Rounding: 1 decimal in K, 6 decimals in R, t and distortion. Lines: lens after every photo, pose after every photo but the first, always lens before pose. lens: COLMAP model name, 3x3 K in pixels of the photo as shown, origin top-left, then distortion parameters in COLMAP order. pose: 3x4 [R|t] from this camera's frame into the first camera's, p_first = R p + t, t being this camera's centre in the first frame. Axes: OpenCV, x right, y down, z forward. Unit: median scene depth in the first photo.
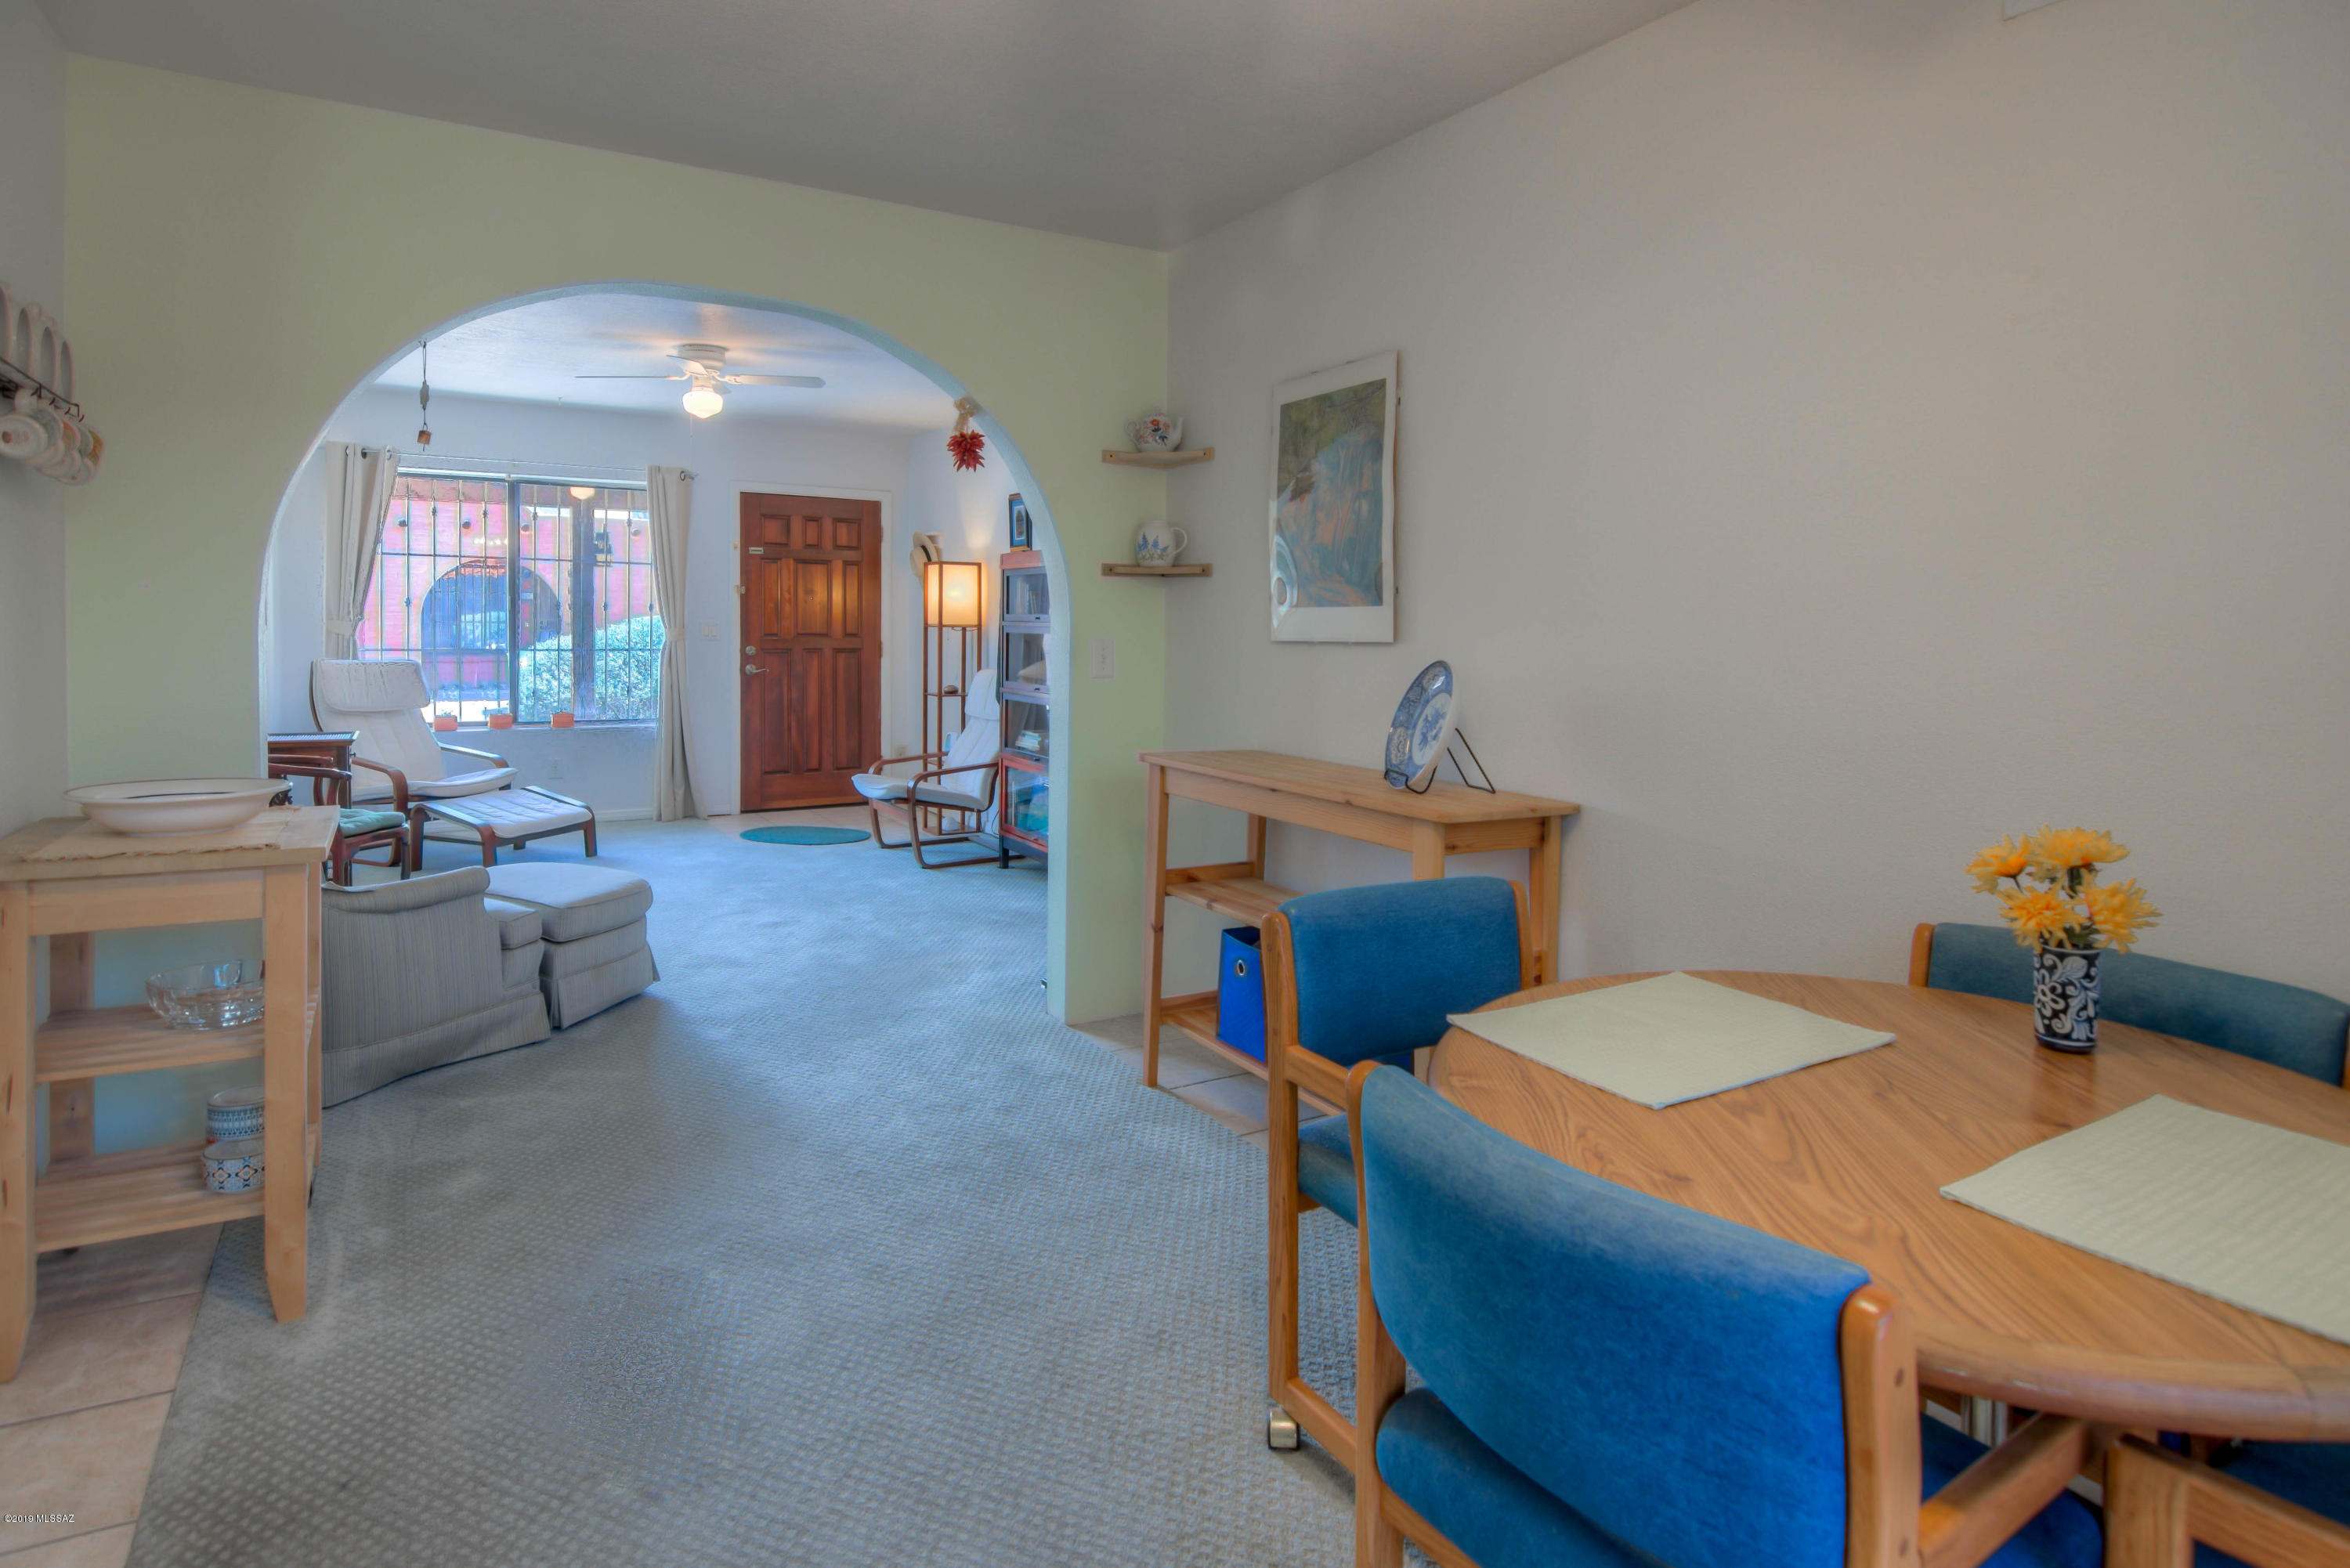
lens RADIAL K [[1179.3, 0, 1179.0], [0, 1179.3, 693.7], [0, 0, 1]] dist [-0.000347, -0.025712]
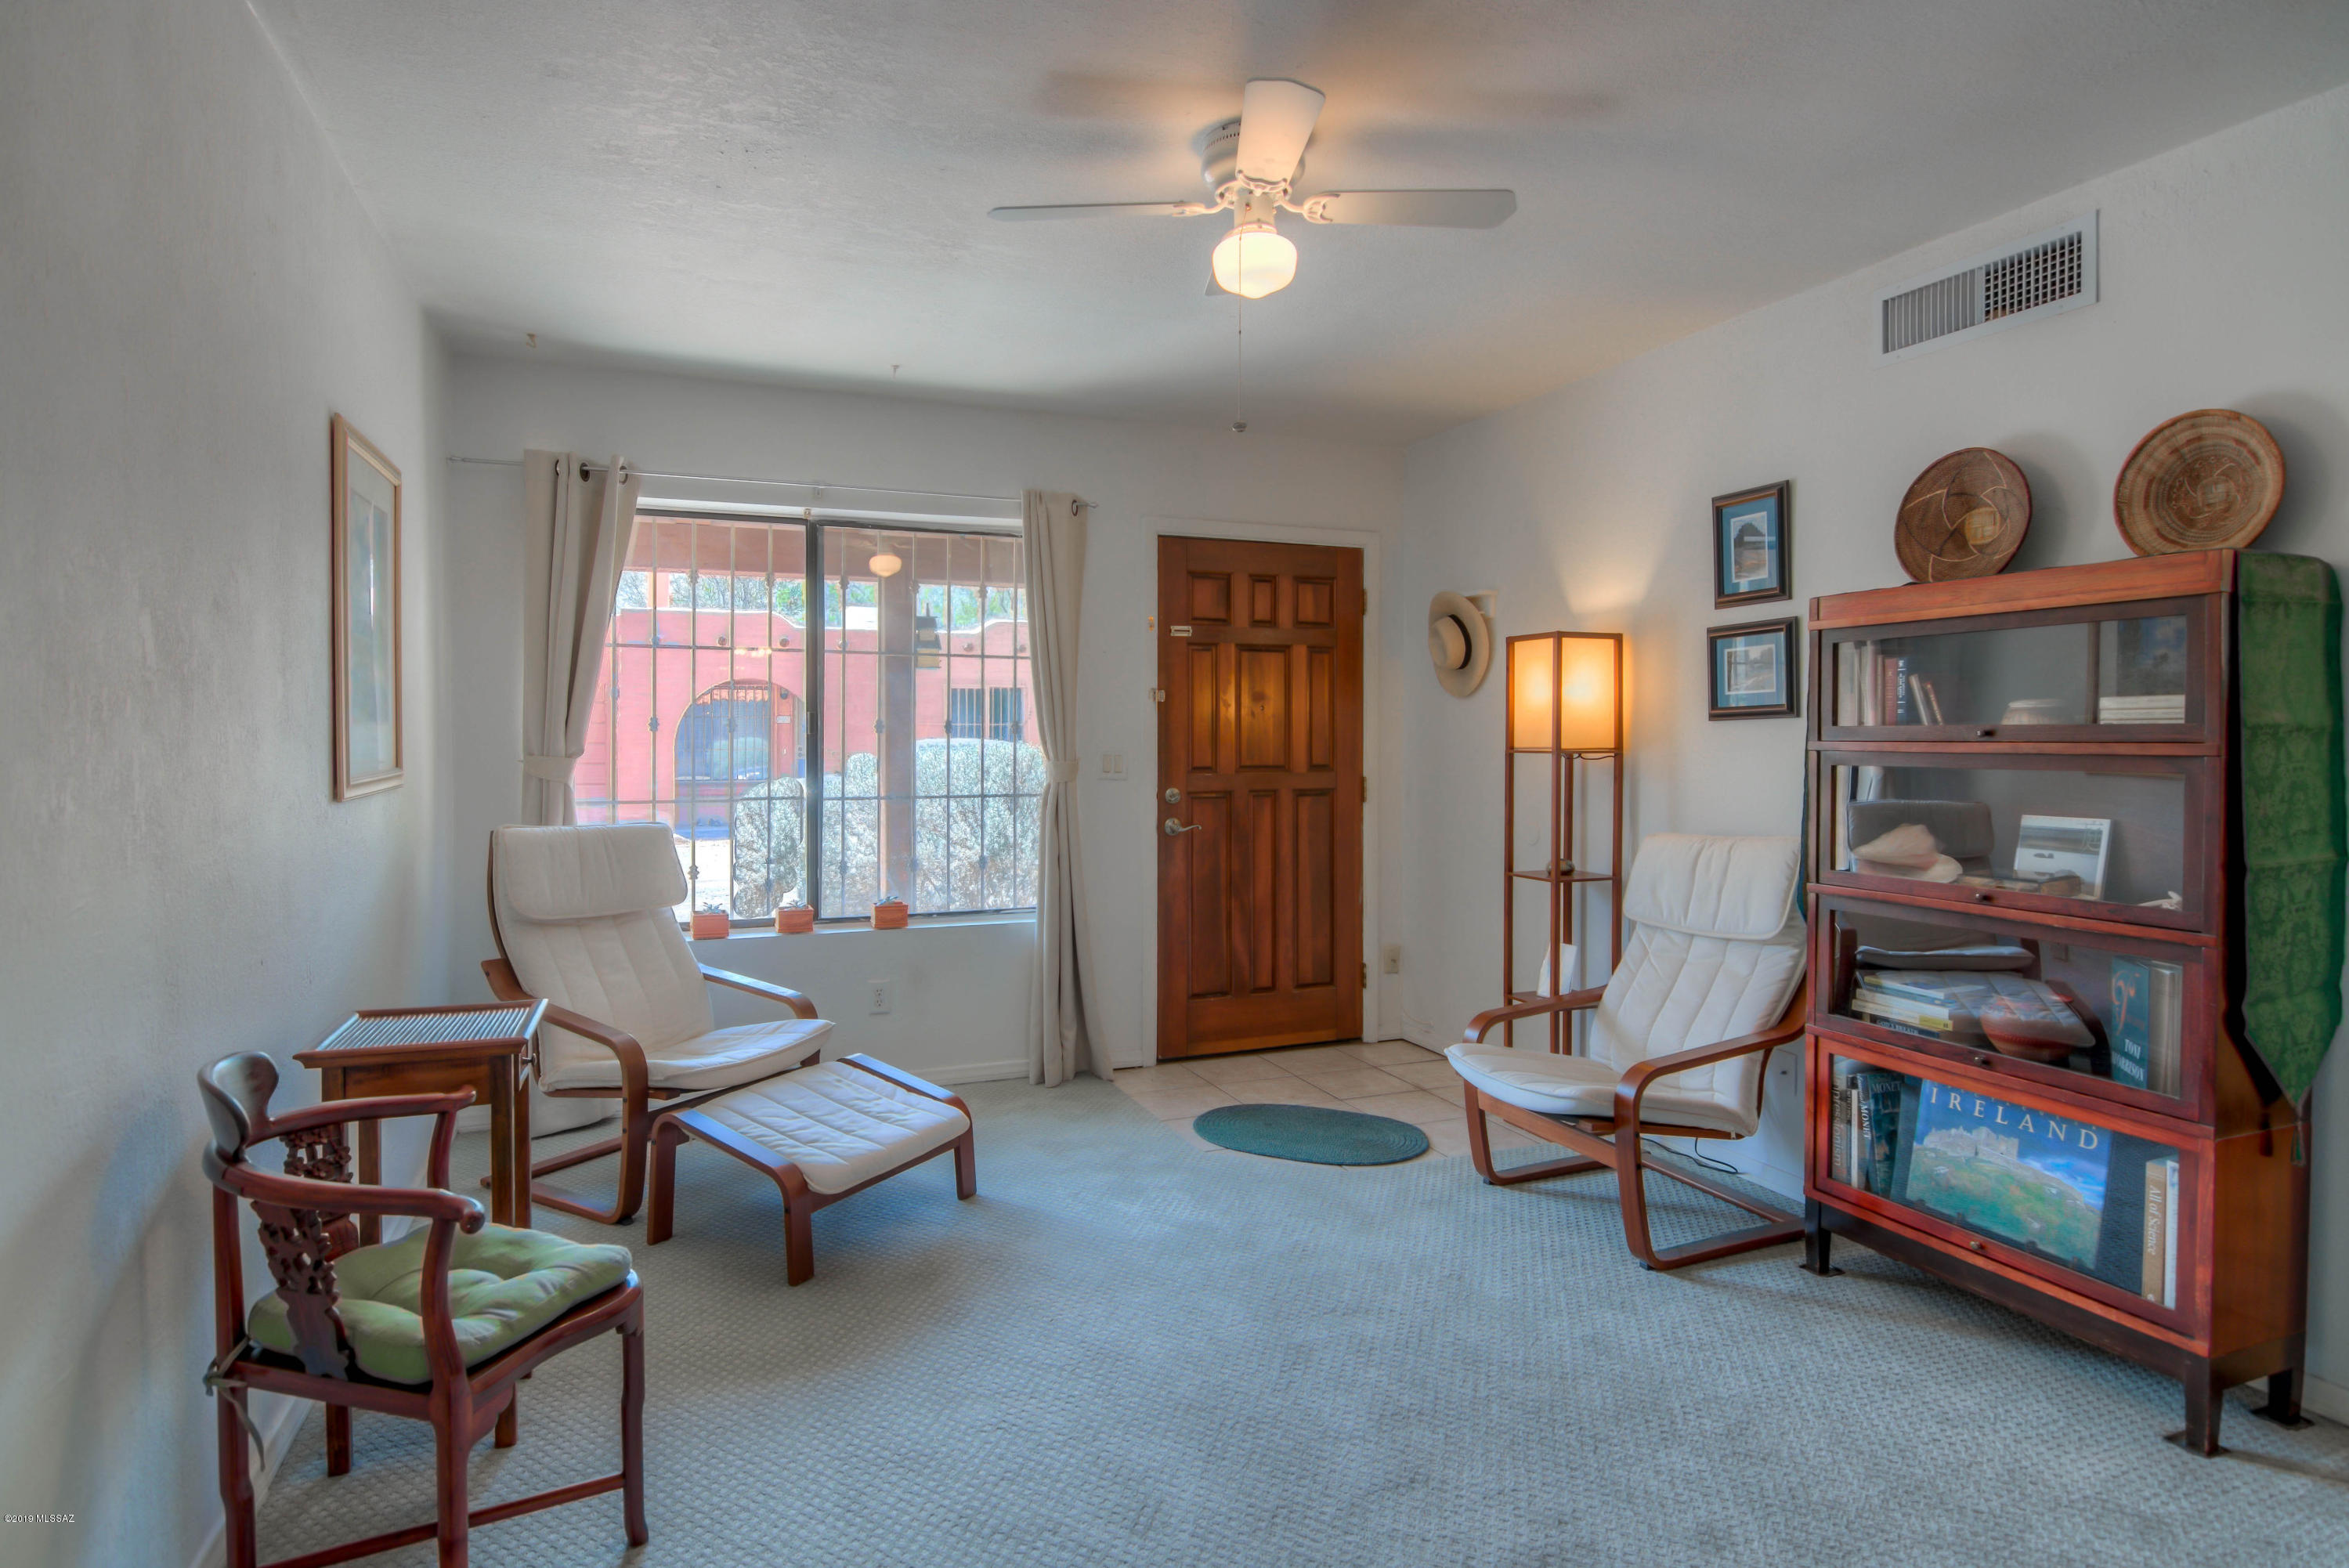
lens RADIAL K [[1183.9, 0, 1174.5], [0, 1183.9, 784.0], [0, 0, 1]] dist [-0.000497, -0.000253]
pose [[0.985009, -0.008820, -0.172278, -0.258957], [0.004376, 0.999648, -0.026159, -0.026522], [0.172448, 0.025013, 0.984701, 0.401694]]
